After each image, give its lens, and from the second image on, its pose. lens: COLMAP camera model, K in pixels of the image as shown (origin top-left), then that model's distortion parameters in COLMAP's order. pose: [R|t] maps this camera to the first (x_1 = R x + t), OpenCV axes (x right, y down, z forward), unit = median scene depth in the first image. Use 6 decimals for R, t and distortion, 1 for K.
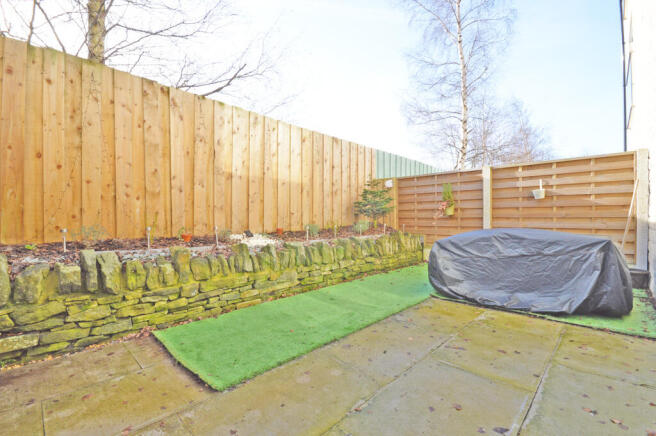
lens RADIAL K [[289.3, 0, 328.0], [0, 289.3, 218.0], [0, 0, 1]] dist [-0.010198, -0.000790]
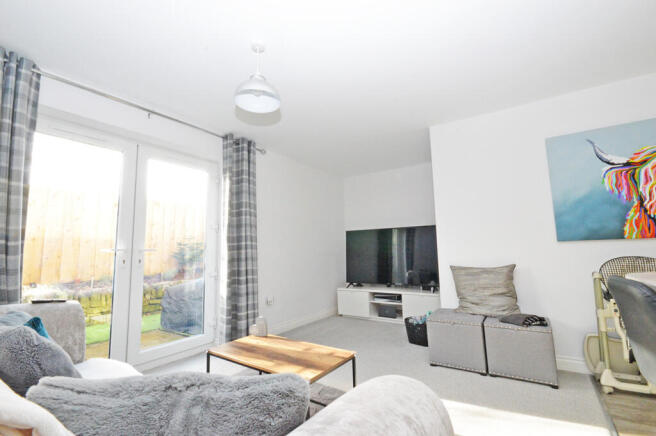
lens RADIAL K [[289.3, 0, 328.0], [0, 289.3, 218.0], [0, 0, 1]] dist [-0.010198, -0.000790]
pose [[0.987517, -0.012967, 0.156975, 0.687669], [0.032448, 0.991977, -0.122182, -0.037949], [-0.154131, 0.125751, 0.980015, -0.373204]]
